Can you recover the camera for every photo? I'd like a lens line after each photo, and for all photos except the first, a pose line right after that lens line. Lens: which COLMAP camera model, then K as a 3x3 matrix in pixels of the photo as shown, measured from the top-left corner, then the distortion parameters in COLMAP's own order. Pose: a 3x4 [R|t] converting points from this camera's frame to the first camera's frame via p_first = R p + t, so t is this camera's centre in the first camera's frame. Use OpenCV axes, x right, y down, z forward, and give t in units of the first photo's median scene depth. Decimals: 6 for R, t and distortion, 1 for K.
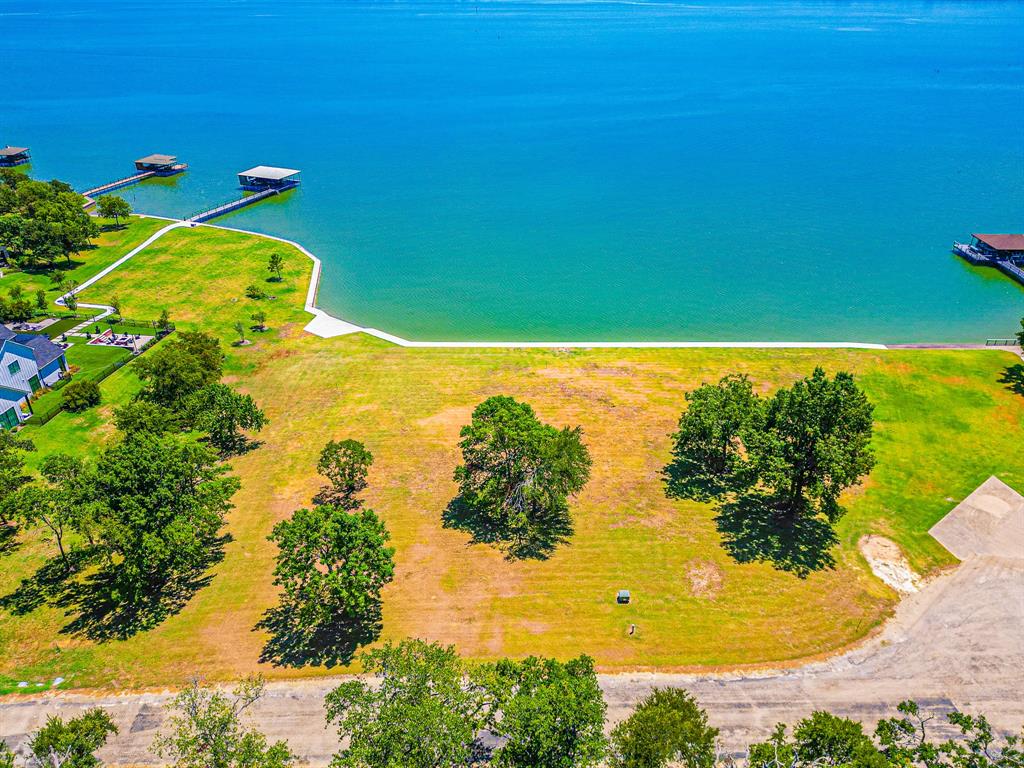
lens RADIAL K [[722.3, 0, 512.0], [0, 722.3, 384.0], [0, 0, 1]] dist [0.075926, -0.084862]
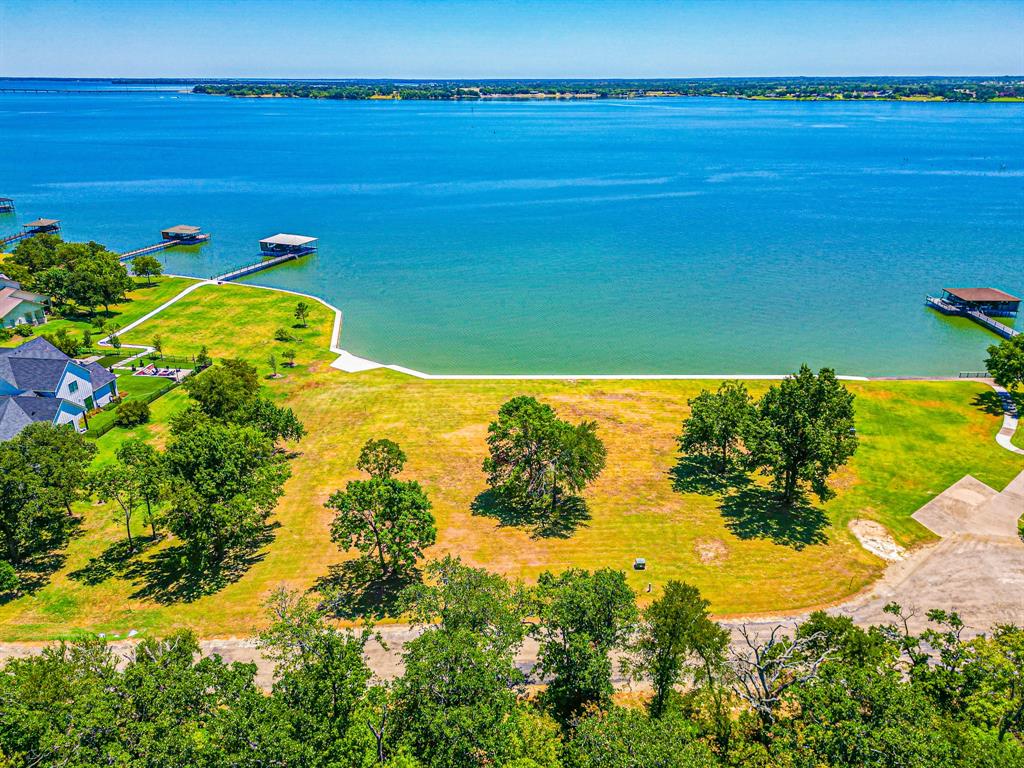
lens RADIAL K [[722.3, 0, 512.0], [0, 722.3, 384.0], [0, 0, 1]] dist [0.075926, -0.084862]
pose [[0.999943, -0.001580, 0.010553, -0.042943], [0.002787, 0.993314, -0.115409, 0.118421], [-0.010300, 0.115432, 0.993262, -0.107721]]
